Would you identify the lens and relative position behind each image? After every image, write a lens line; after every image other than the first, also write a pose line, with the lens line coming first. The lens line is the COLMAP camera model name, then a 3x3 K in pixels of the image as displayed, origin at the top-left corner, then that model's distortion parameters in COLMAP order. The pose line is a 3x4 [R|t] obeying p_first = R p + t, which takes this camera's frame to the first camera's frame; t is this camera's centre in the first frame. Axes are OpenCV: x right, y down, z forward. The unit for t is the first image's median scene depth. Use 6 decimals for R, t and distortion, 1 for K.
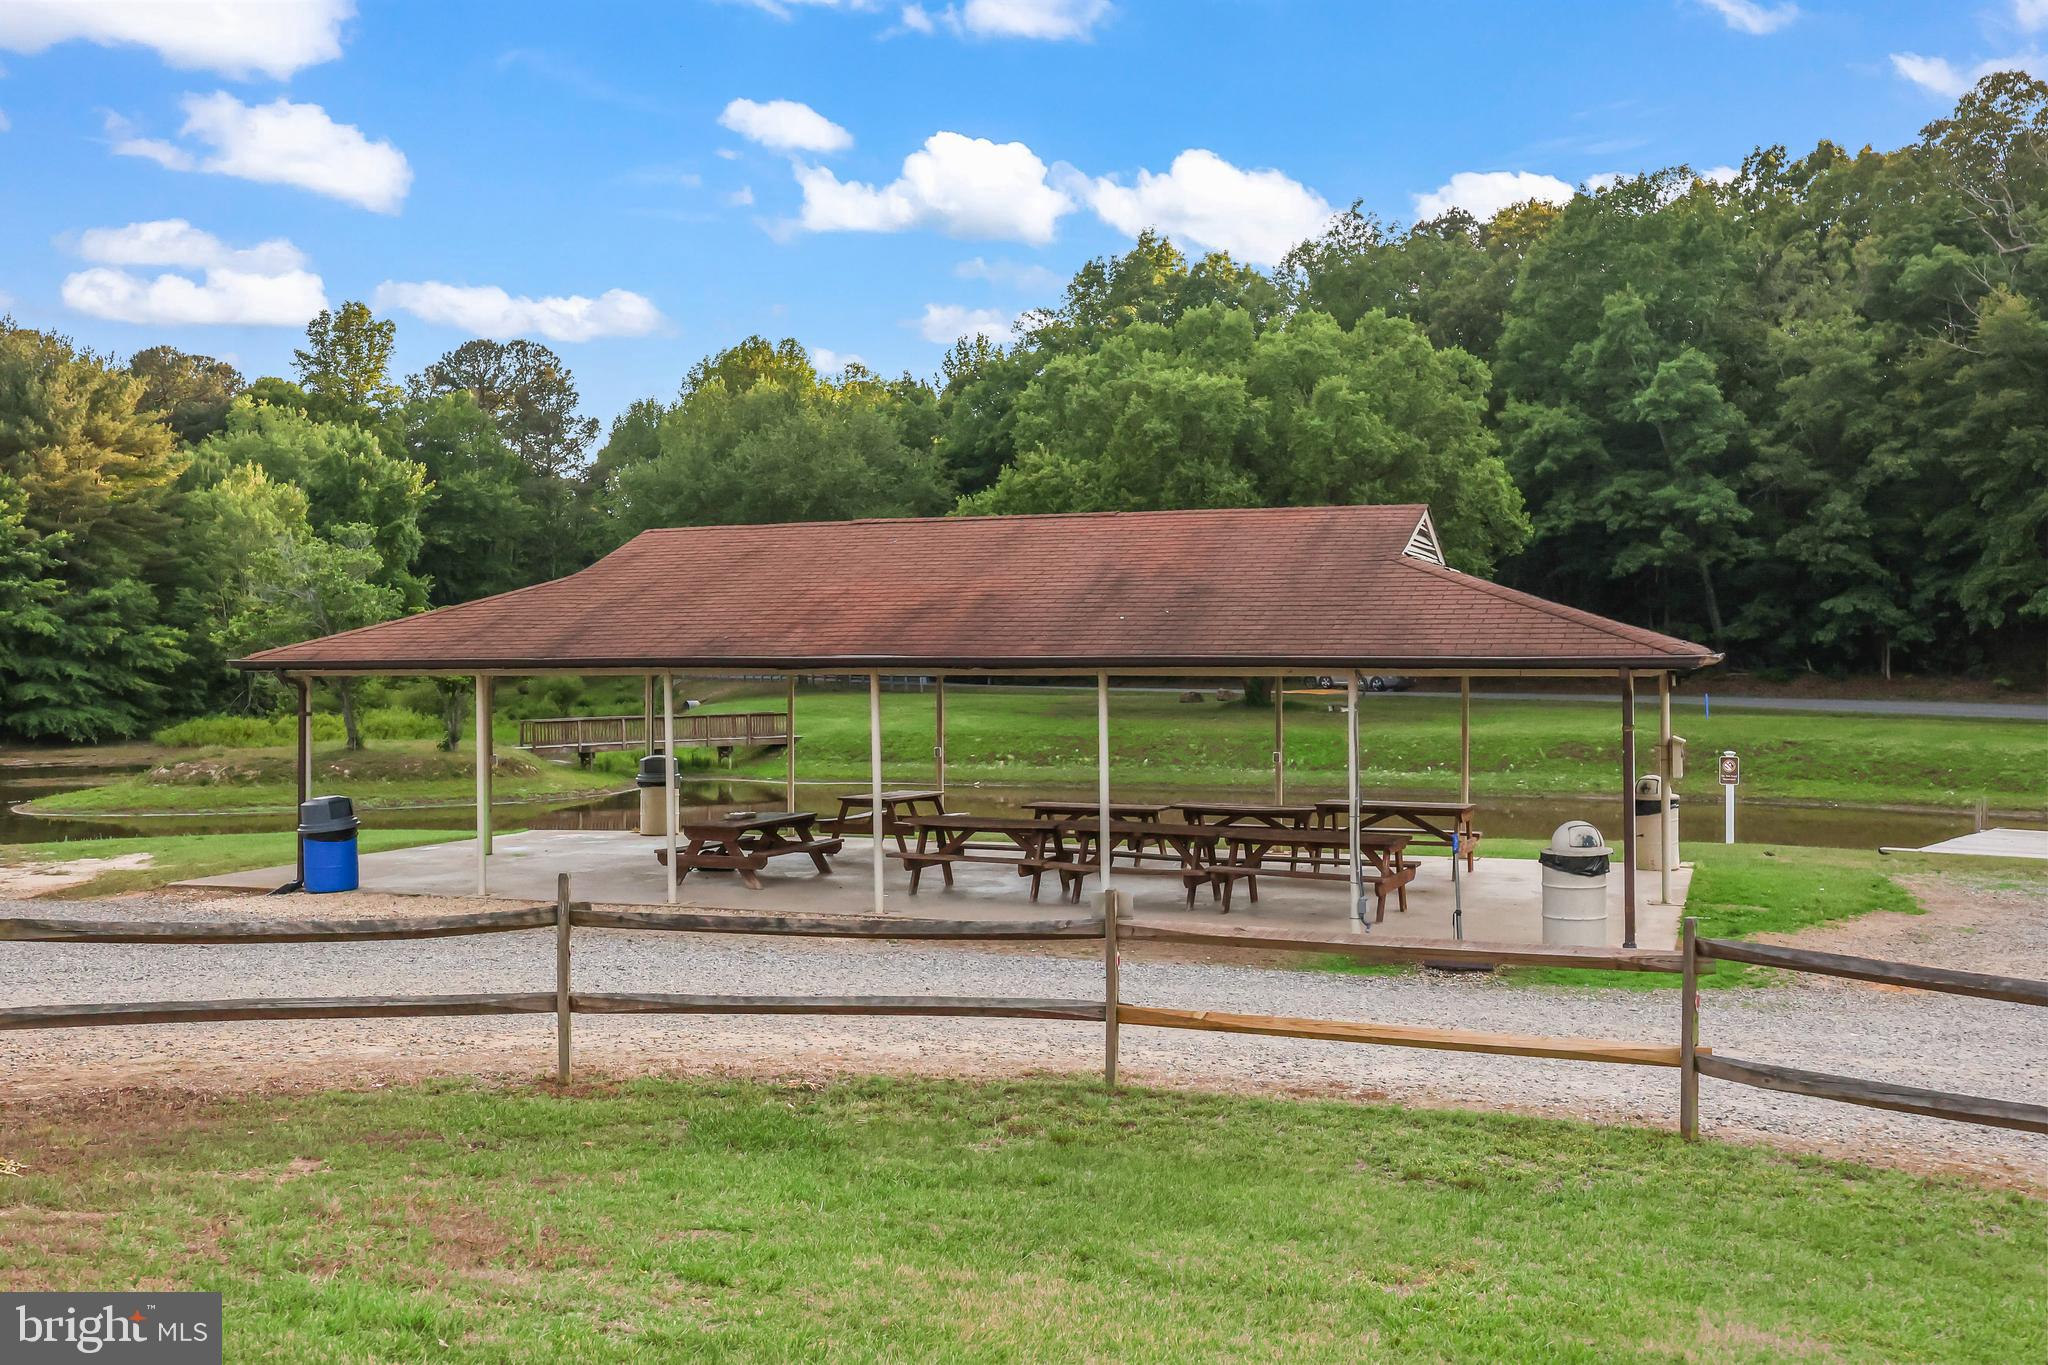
lens RADIAL K [[2007.6, 0, 1025.1], [0, 2007.6, 676.6], [0, 0, 1]] dist [0.000407, 0.000000]
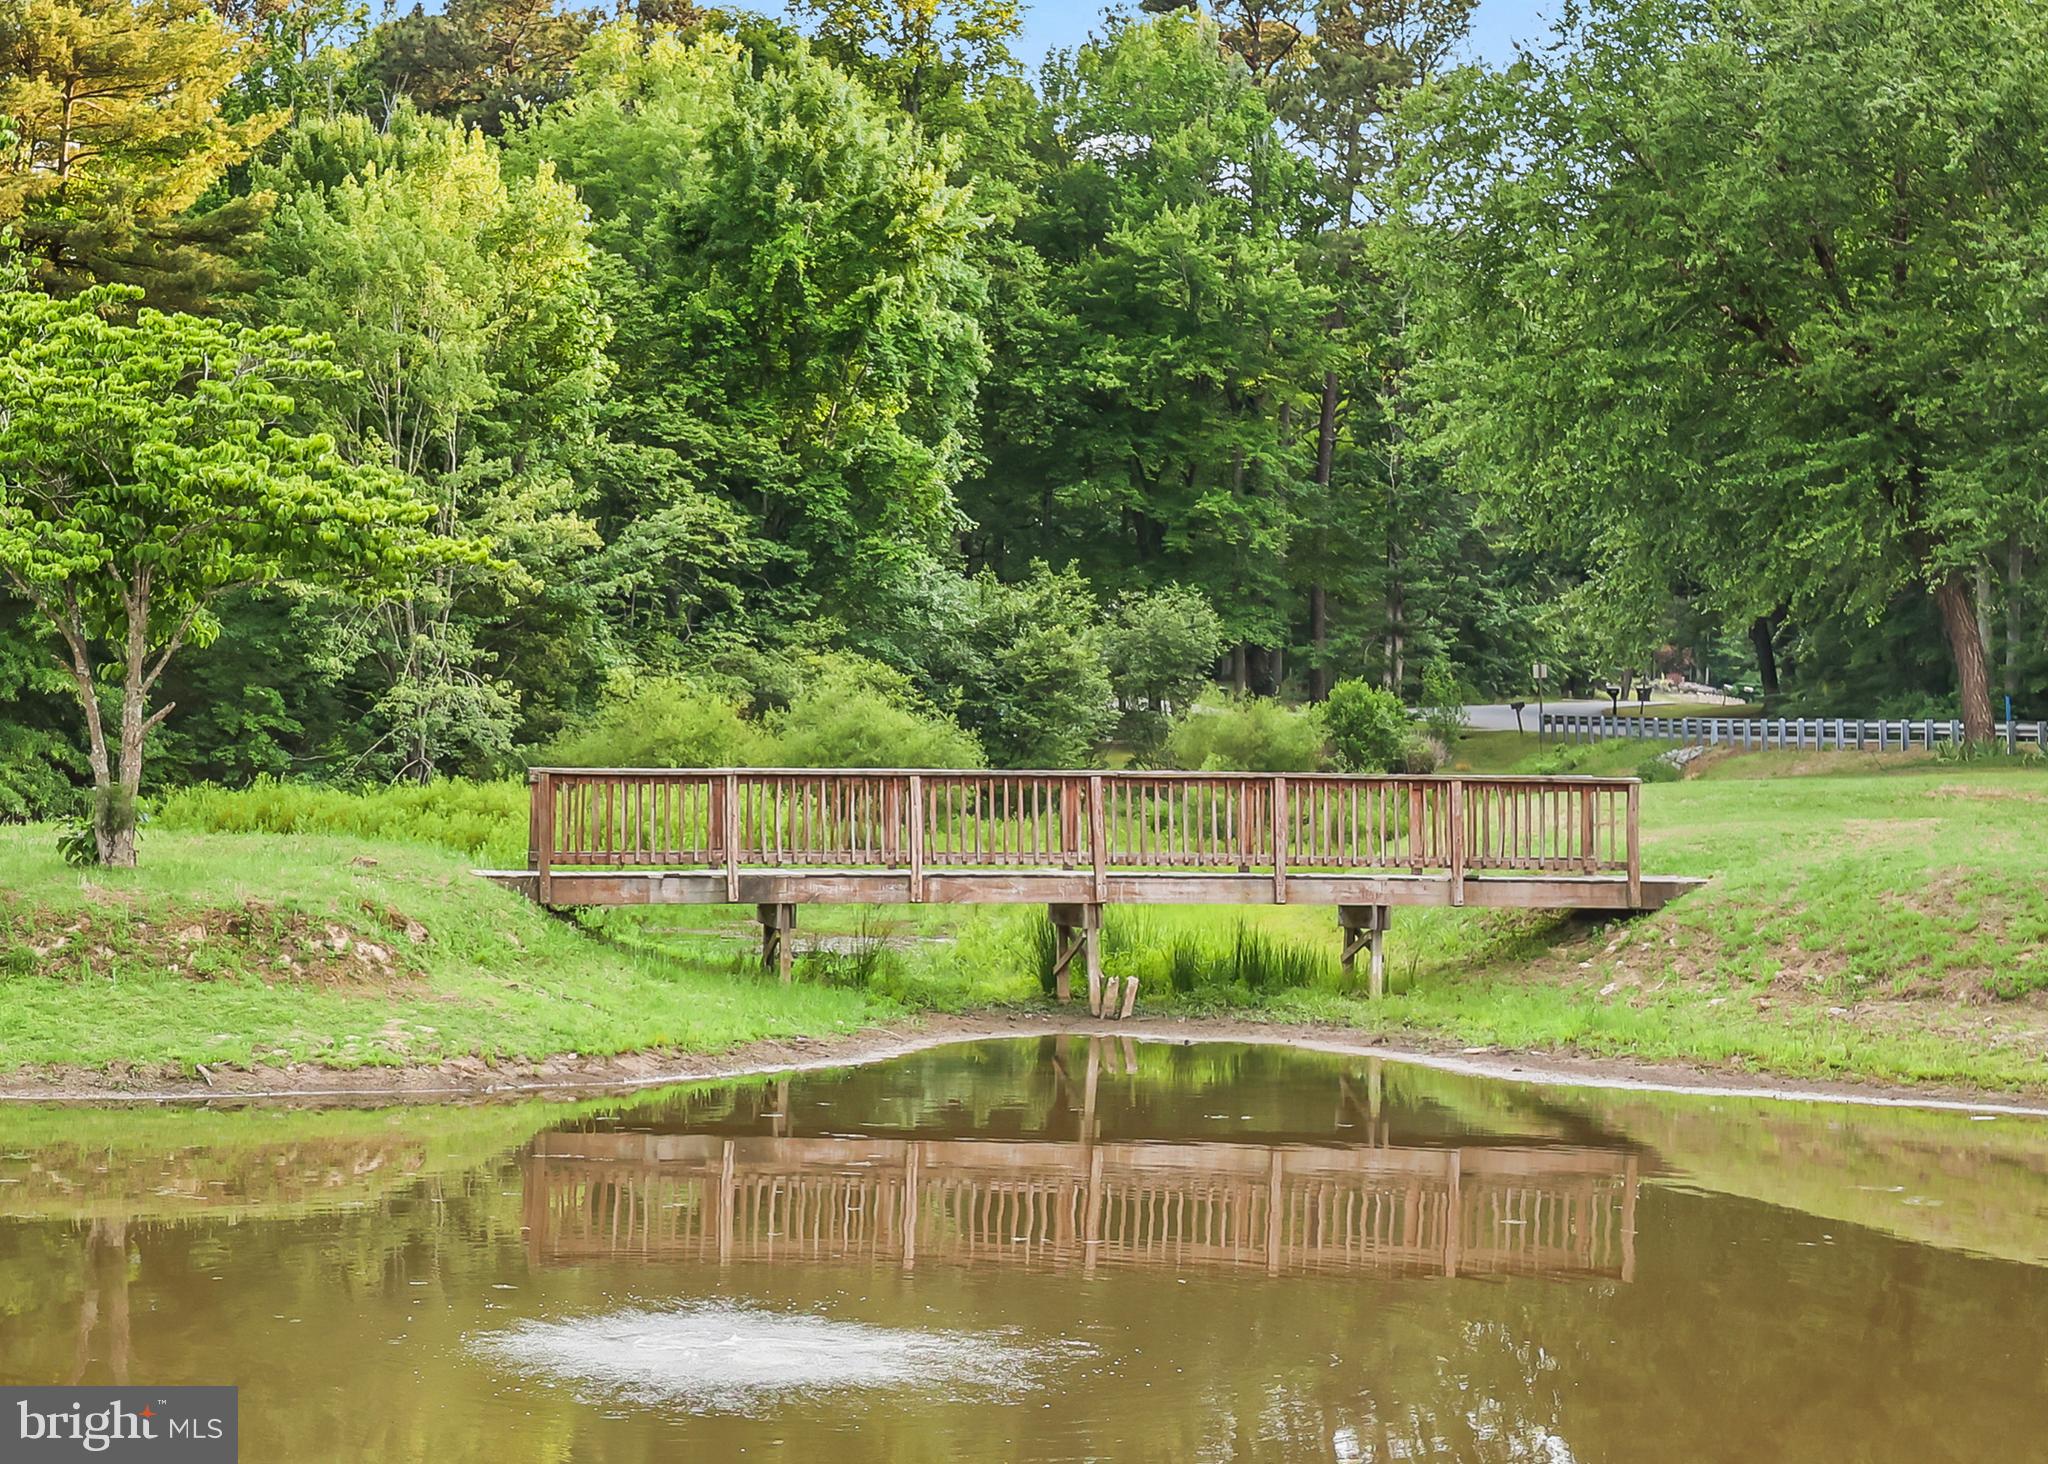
lens RADIAL K [[3186.3, 0, 1024.1], [0, 3186.3, 733.3], [0, 0, 1]] dist [0.053184, 0.000000]
pose [[0.883153, 0.007357, -0.469027, -0.004533], [-0.017659, 0.999690, -0.017571, 0.018100], [0.468752, 0.023801, 0.883009, 0.537714]]
